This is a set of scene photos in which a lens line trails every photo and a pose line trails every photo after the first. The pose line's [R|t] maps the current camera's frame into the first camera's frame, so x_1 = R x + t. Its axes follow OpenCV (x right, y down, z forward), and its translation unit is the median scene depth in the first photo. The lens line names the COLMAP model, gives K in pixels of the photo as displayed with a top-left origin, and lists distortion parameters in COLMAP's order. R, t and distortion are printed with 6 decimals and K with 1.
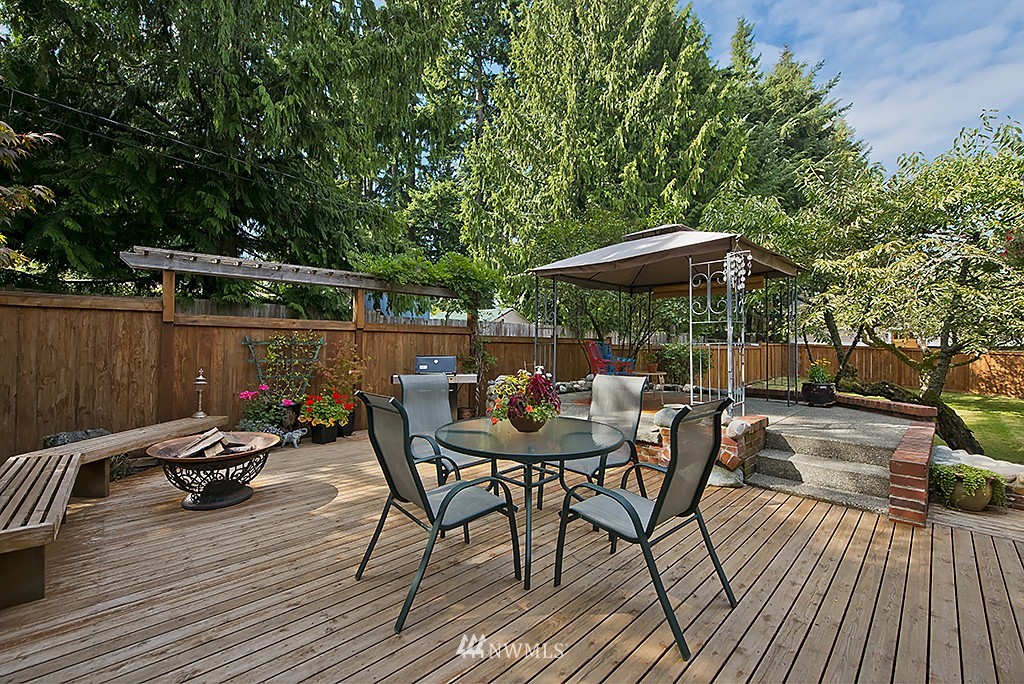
lens RADIAL K [[417.5, 0, 509.9], [0, 417.5, 337.1], [0, 0, 1]] dist [-0.013457, -0.000158]
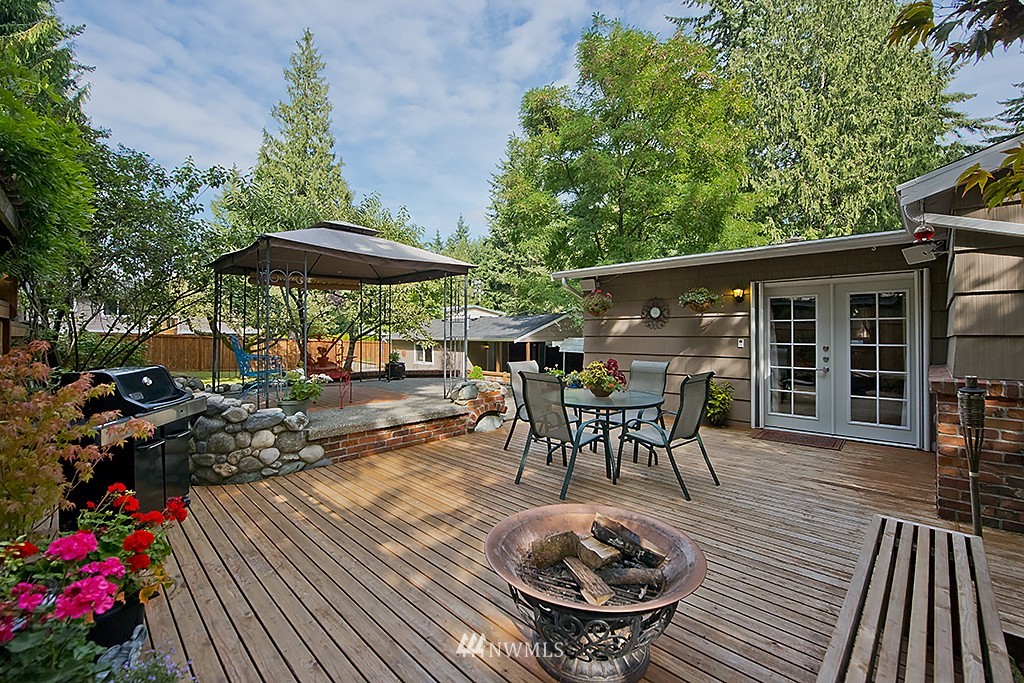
lens RADIAL K [[431.7, 0, 511.6], [0, 431.7, 339.8], [0, 0, 1]] dist [-0.002171, -0.000297]
pose [[-0.036743, -0.016810, 0.999183, -1.651253], [-0.016302, 0.999736, 0.016220, -0.002776], [-0.999192, -0.015692, -0.037007, 1.500701]]
